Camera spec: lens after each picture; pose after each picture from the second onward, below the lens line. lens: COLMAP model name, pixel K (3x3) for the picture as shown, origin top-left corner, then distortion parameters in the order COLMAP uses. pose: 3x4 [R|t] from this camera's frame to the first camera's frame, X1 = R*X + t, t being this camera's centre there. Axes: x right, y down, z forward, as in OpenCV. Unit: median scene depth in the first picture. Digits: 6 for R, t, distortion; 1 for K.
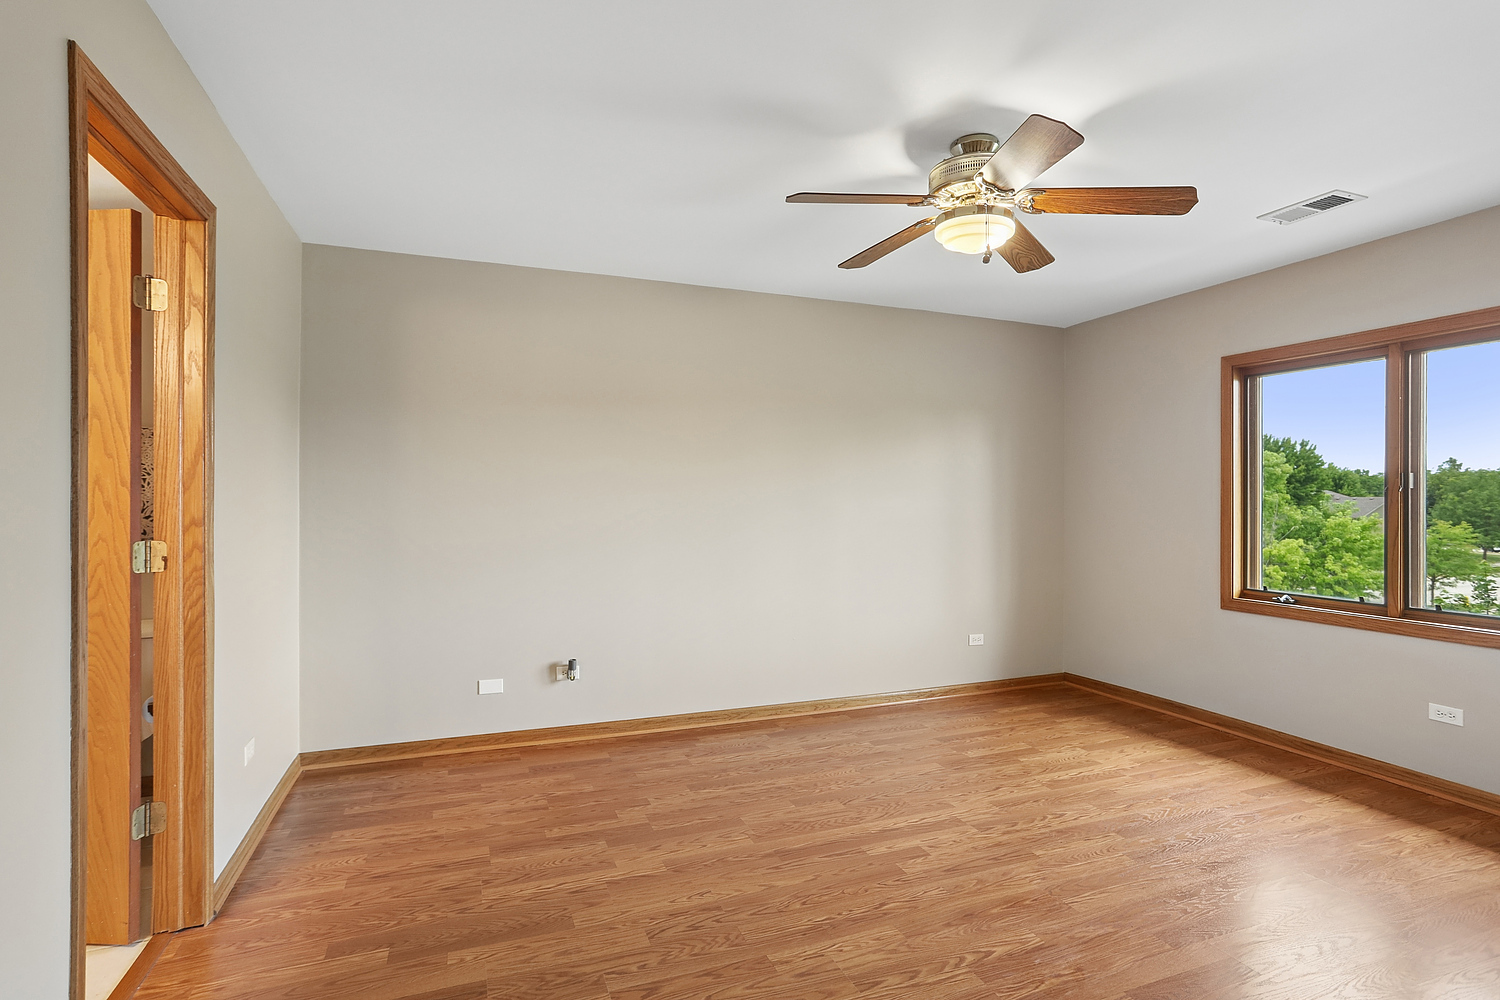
lens RADIAL K [[738.7, 0, 747.3], [0, 738.7, 501.4], [0, 0, 1]] dist [-0.000478, 0.000289]
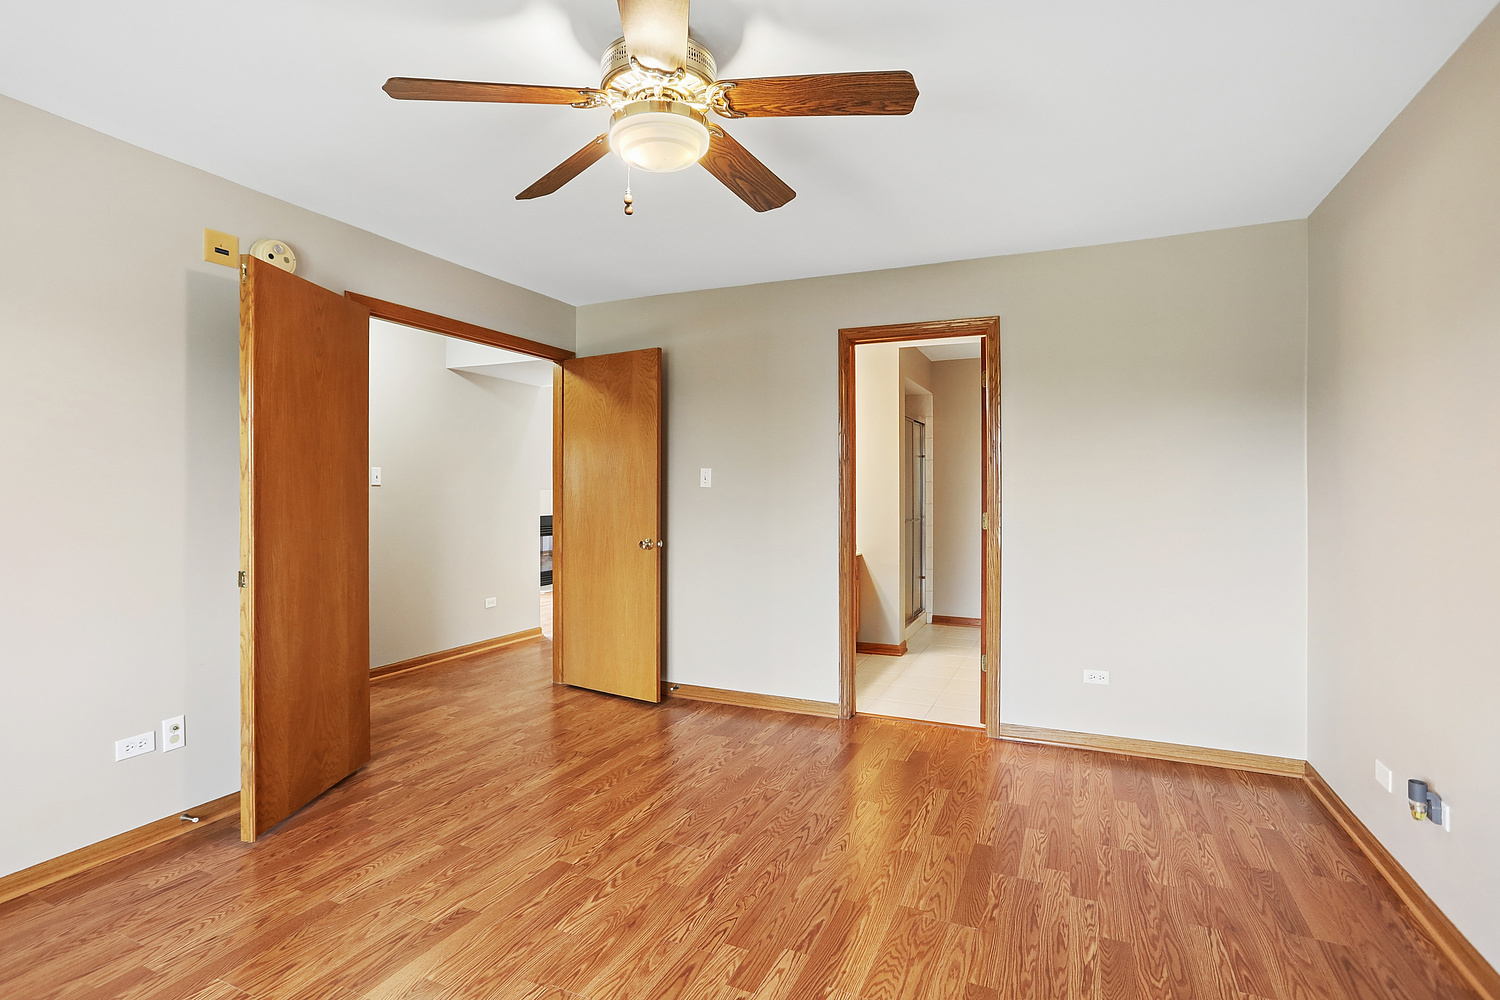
lens RADIAL K [[738.7, 0, 752.5], [0, 738.7, 496.5], [0, 0, 1]] dist [-0.000478, 0.000289]
pose [[-0.709106, -0.002546, -0.705097, 0.841232], [-0.004140, 0.999991, 0.000552, 0.006272], [0.705090, 0.003310, -0.709110, 1.737980]]
